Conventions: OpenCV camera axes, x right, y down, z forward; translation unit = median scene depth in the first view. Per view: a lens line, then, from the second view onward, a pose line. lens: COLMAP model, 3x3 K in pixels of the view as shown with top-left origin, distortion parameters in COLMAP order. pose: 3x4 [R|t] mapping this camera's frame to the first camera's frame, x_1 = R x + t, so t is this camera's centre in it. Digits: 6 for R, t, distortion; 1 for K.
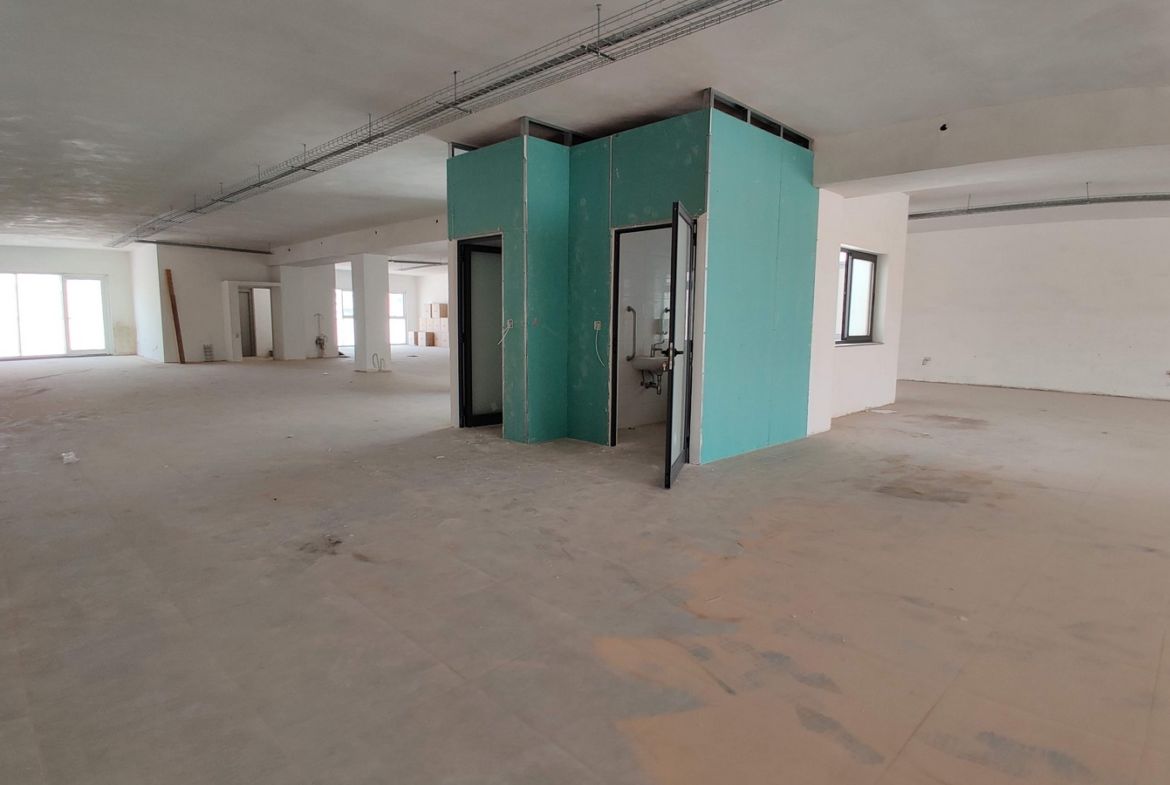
lens RADIAL K [[680.2, 0, 582.9], [0, 680.2, 387.3], [0, 0, 1]] dist [-0.021334, 0.041567]
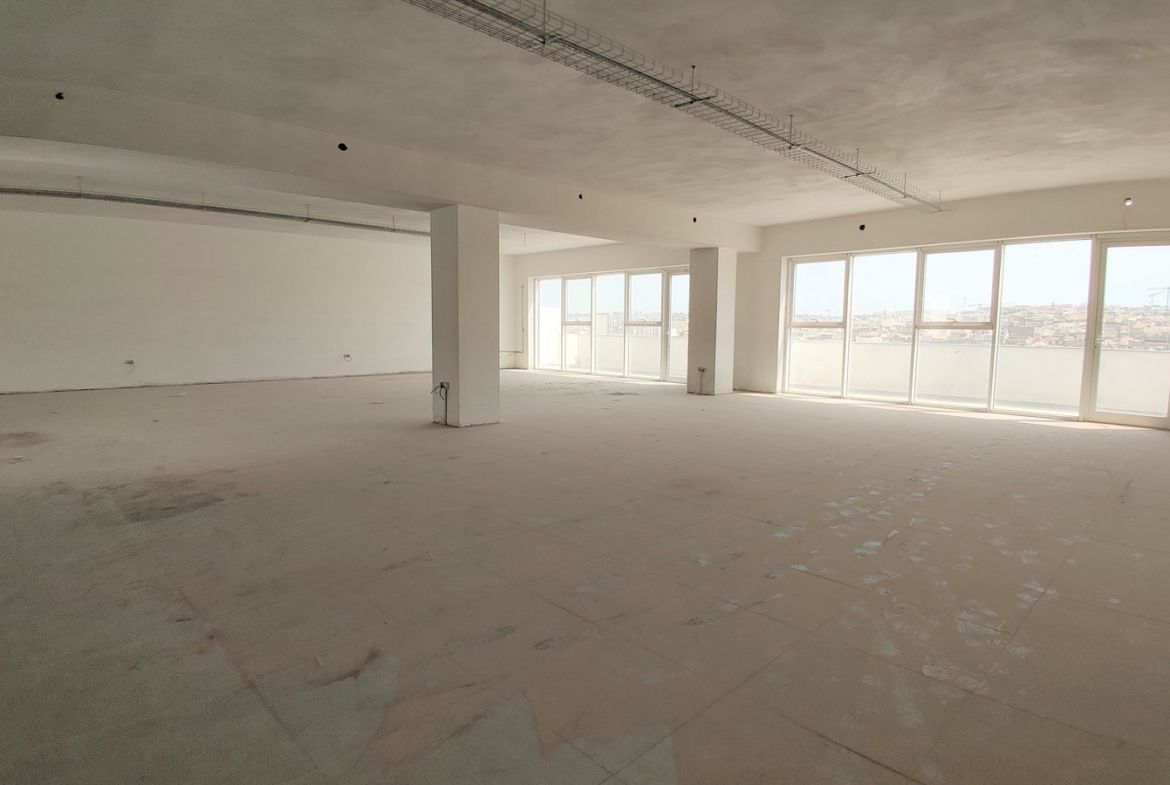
lens RADIAL K [[680.2, 0, 582.9], [0, 680.2, 387.3], [0, 0, 1]] dist [-0.021334, 0.041567]
pose [[-0.026225, -0.105655, 0.994057, -0.606435], [0.091298, 0.989990, 0.107631, -0.078244], [-0.995478, 0.093578, -0.016317, 0.644200]]
